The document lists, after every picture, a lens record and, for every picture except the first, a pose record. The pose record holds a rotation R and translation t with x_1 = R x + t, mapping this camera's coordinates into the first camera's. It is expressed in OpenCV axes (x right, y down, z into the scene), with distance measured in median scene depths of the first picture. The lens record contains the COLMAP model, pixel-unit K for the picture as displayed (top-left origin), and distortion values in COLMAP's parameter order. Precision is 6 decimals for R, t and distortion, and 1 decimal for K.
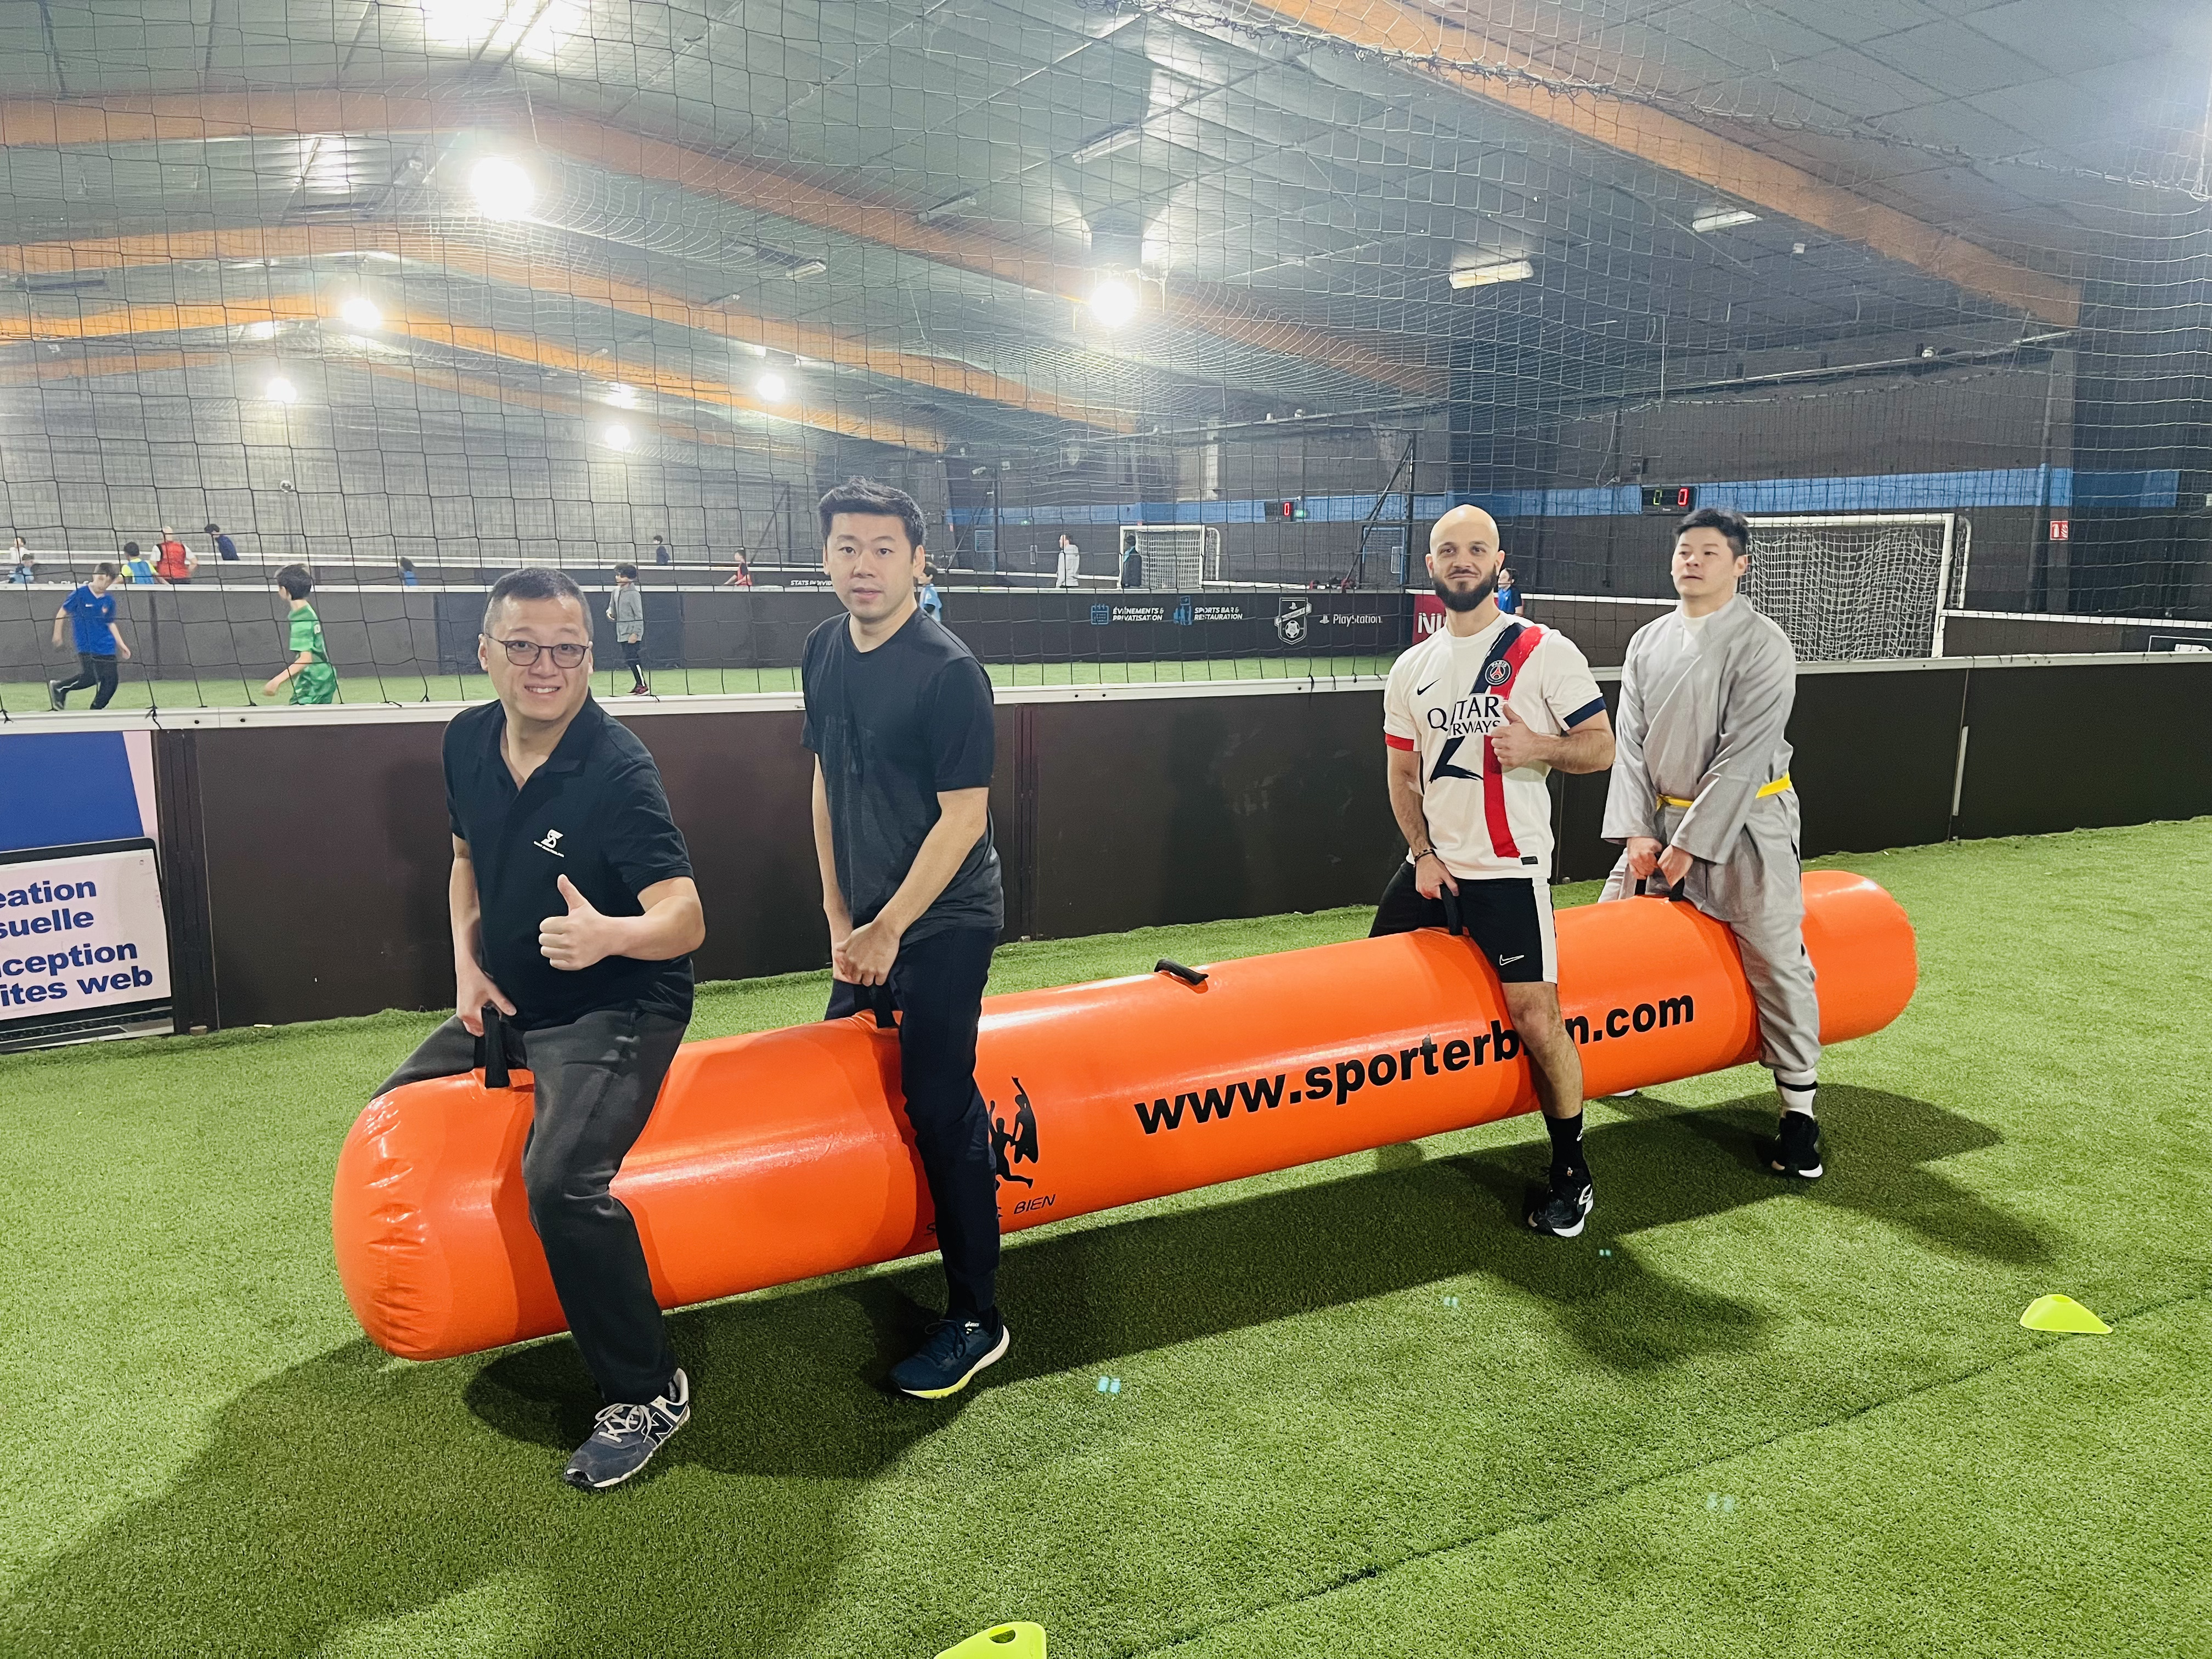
lens RADIAL K [[1663.5, 0, 1112.0], [0, 1663.5, 819.5], [0, 0, 1]] dist [0.078832, -0.107946]
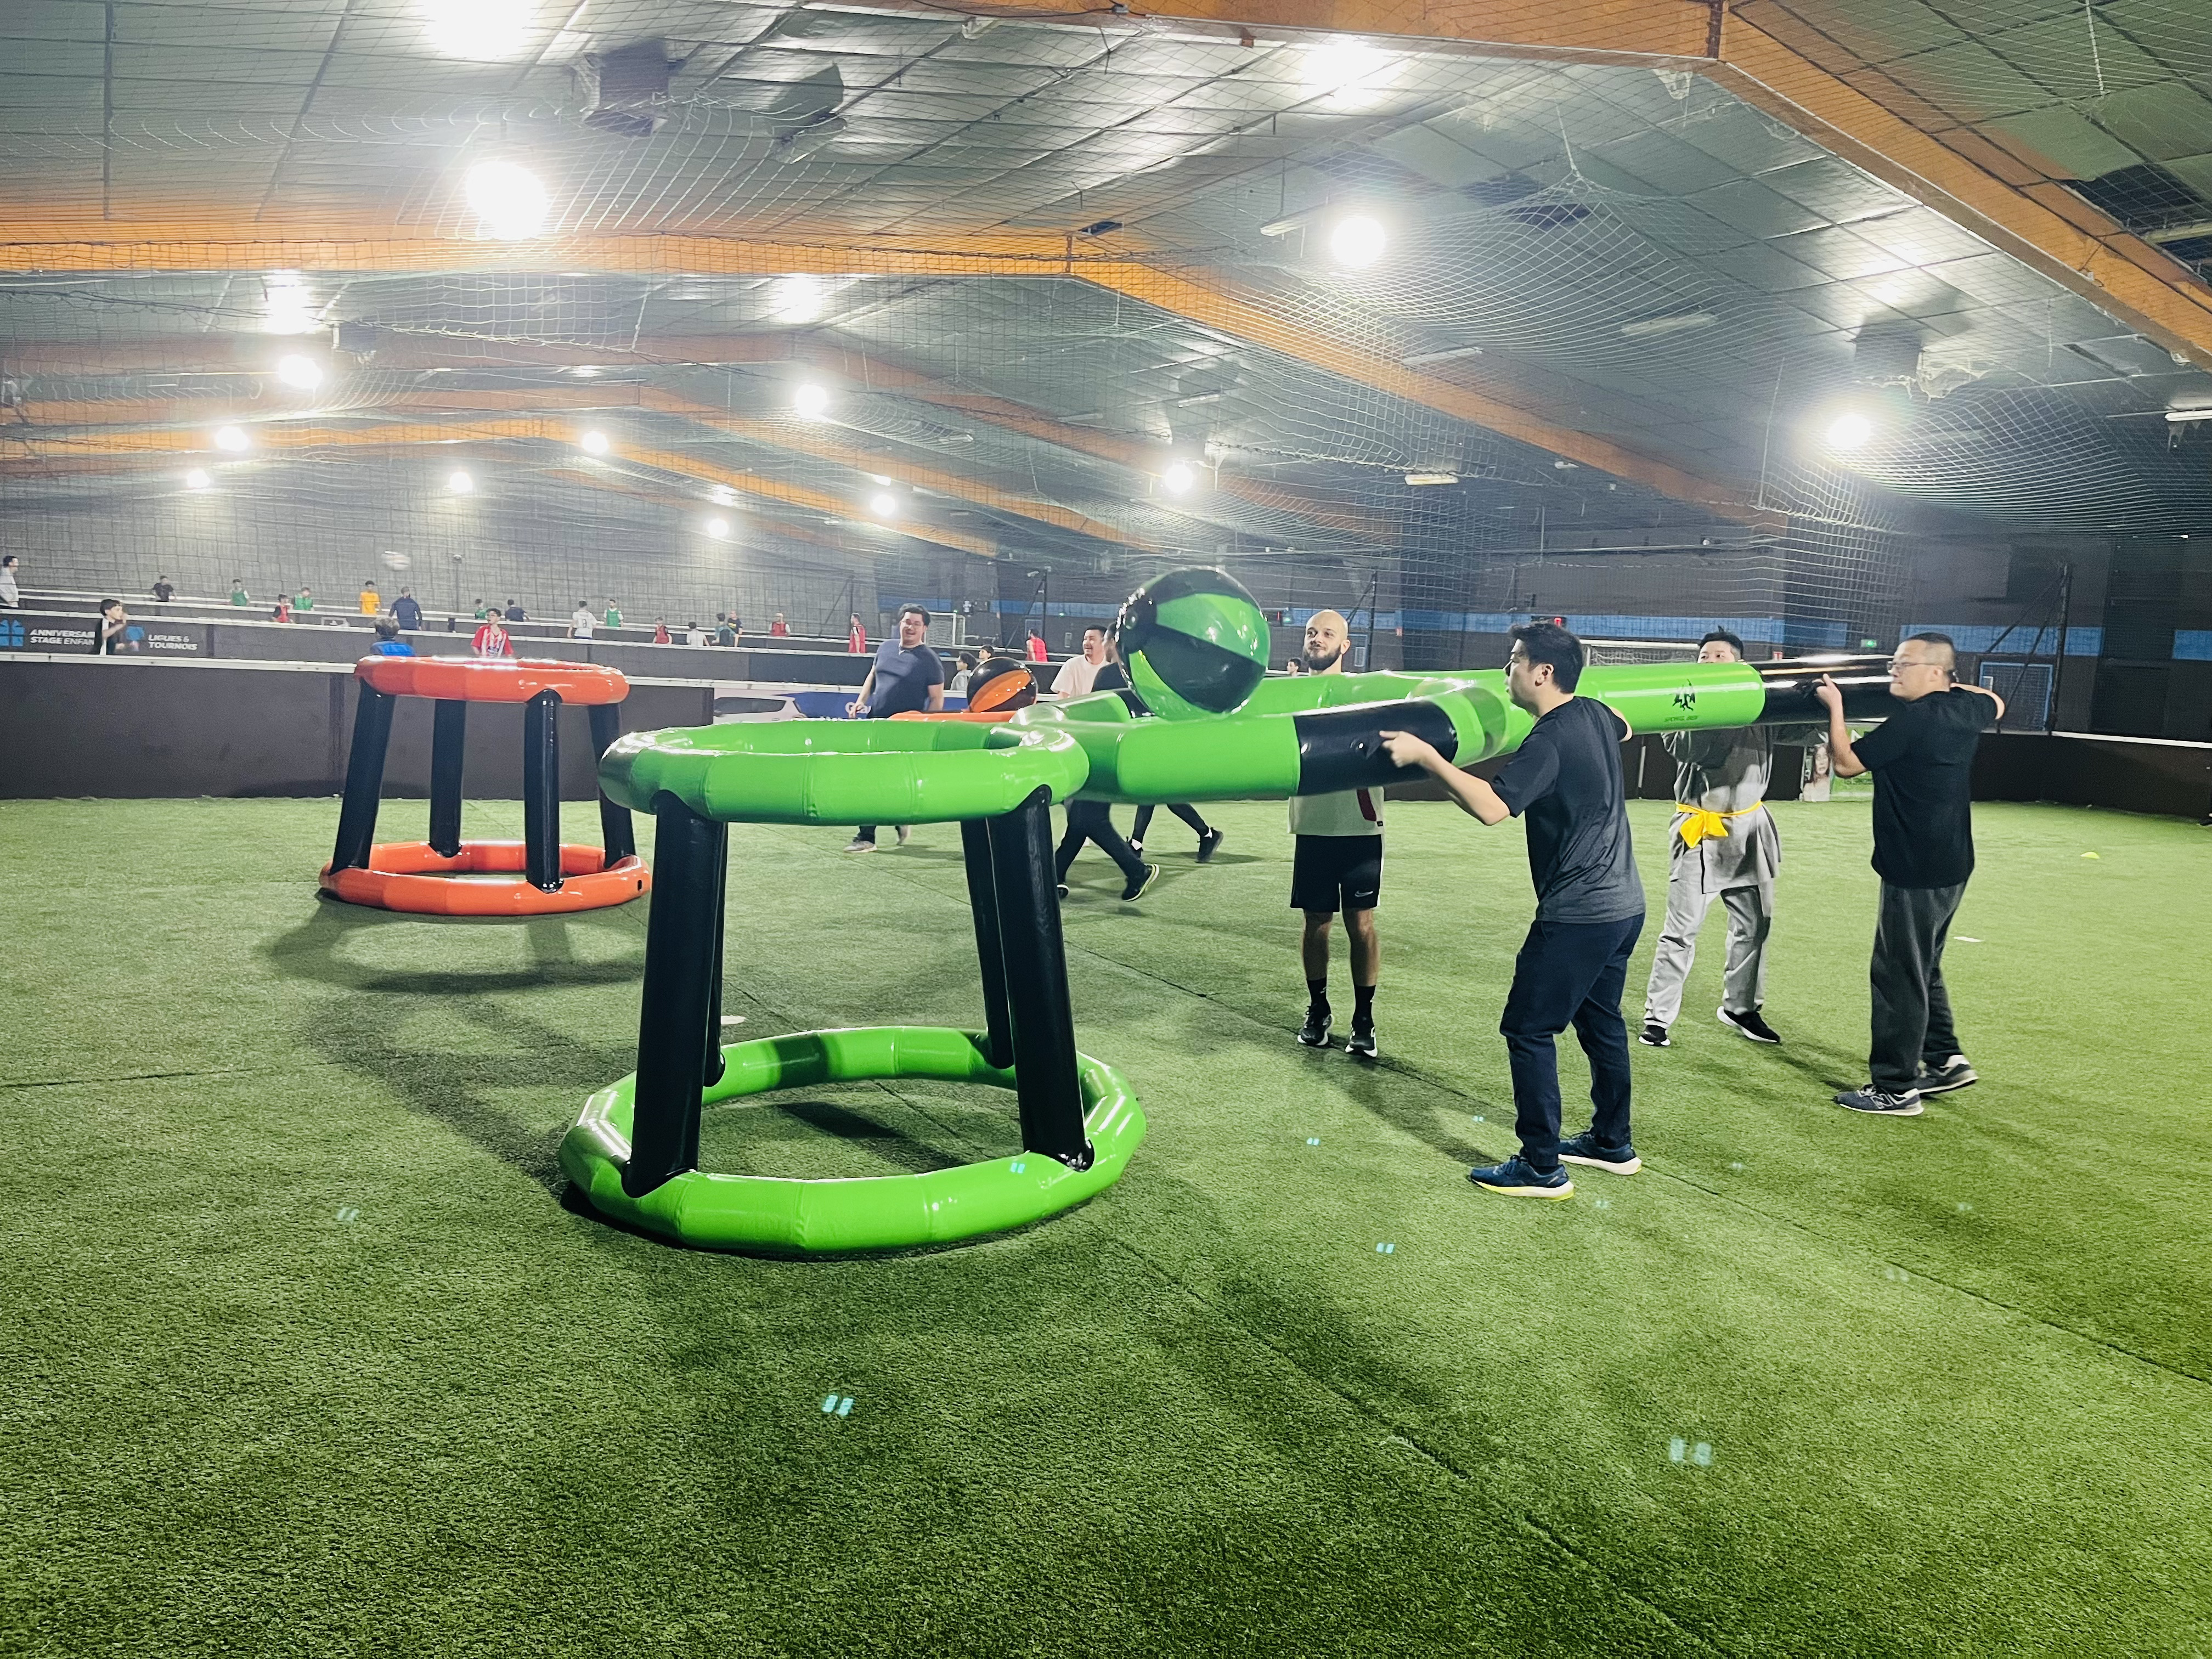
lens RADIAL K [[1663.5, 0, 1112.0], [0, 1663.5, 819.5], [0, 0, 1]] dist [0.078832, -0.107946]
pose [[0.998359, 0.038171, 0.042685, -0.114766], [-0.036031, 0.998108, -0.049824, 0.072207], [-0.044506, 0.048205, 0.997845, -0.476541]]
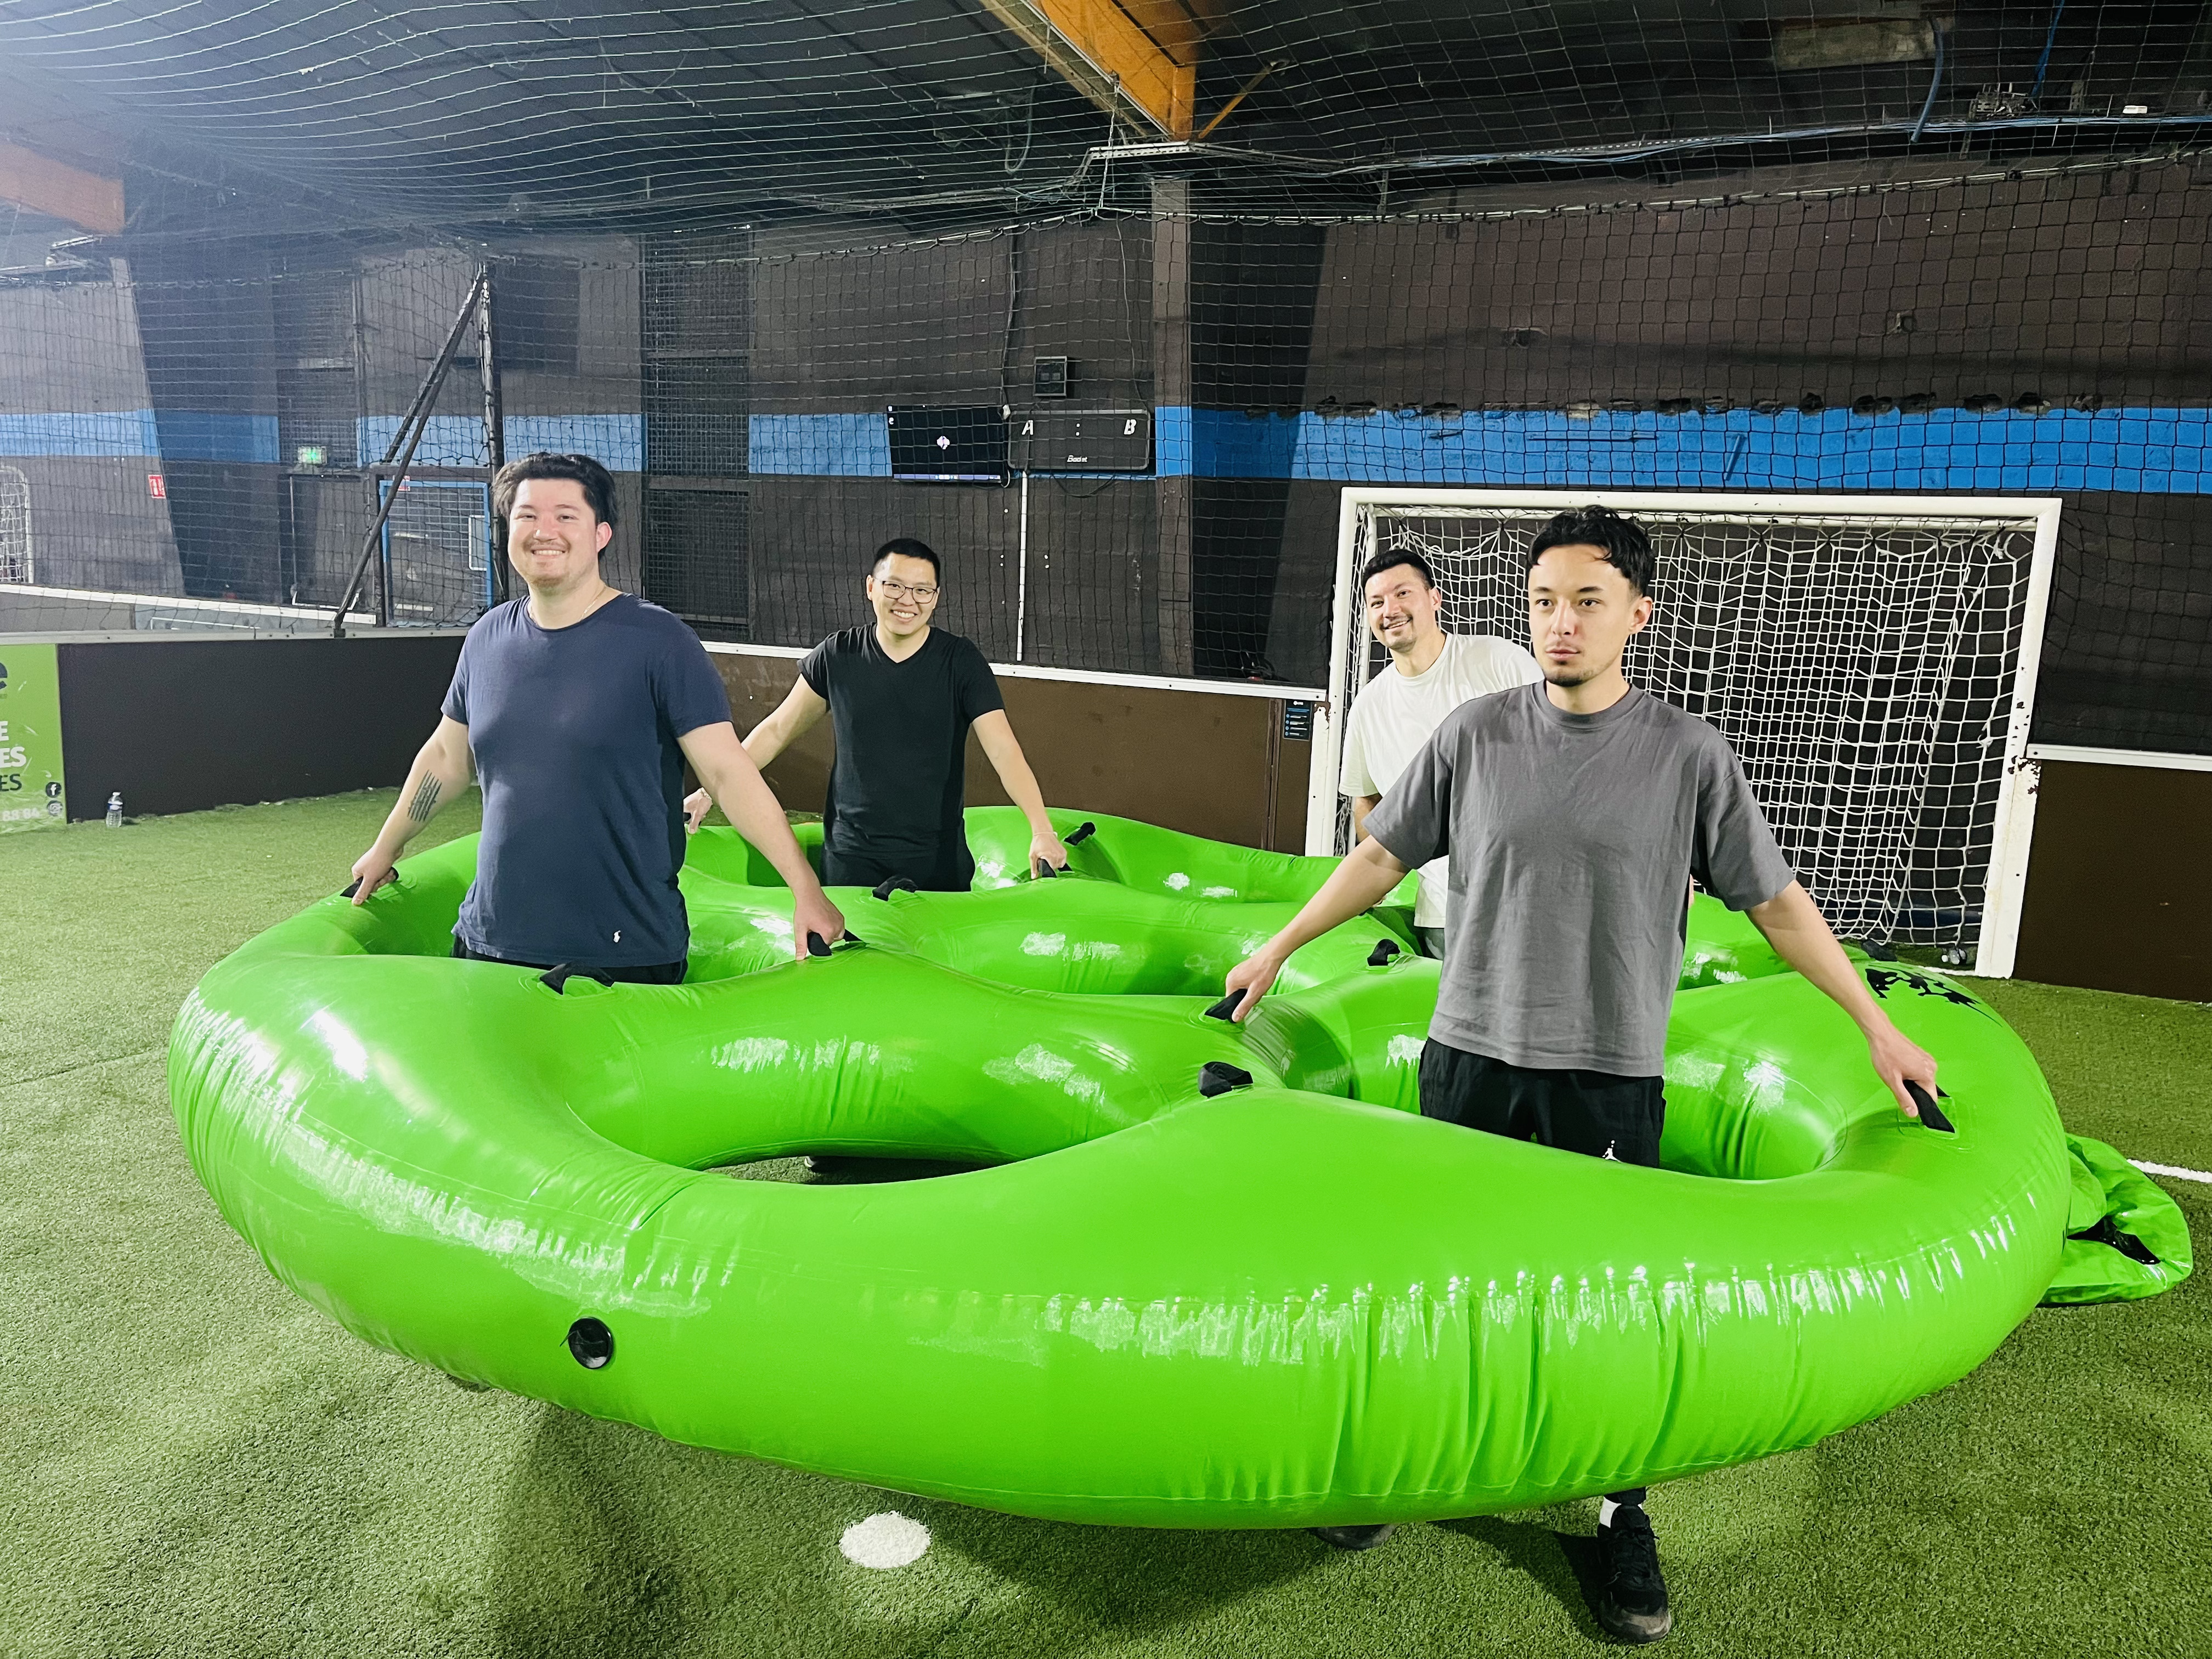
lens RADIAL K [[1664.2, 0, 1126.2], [0, 1664.2, 834.0], [0, 0, 1]] dist [0.083946, -0.130191]
pose [[0.837987, -0.068728, 0.541345, 0.417172], [0.058150, 0.997635, 0.036644, -0.005366], [-0.542583, 0.000772, 0.840002, 0.048789]]
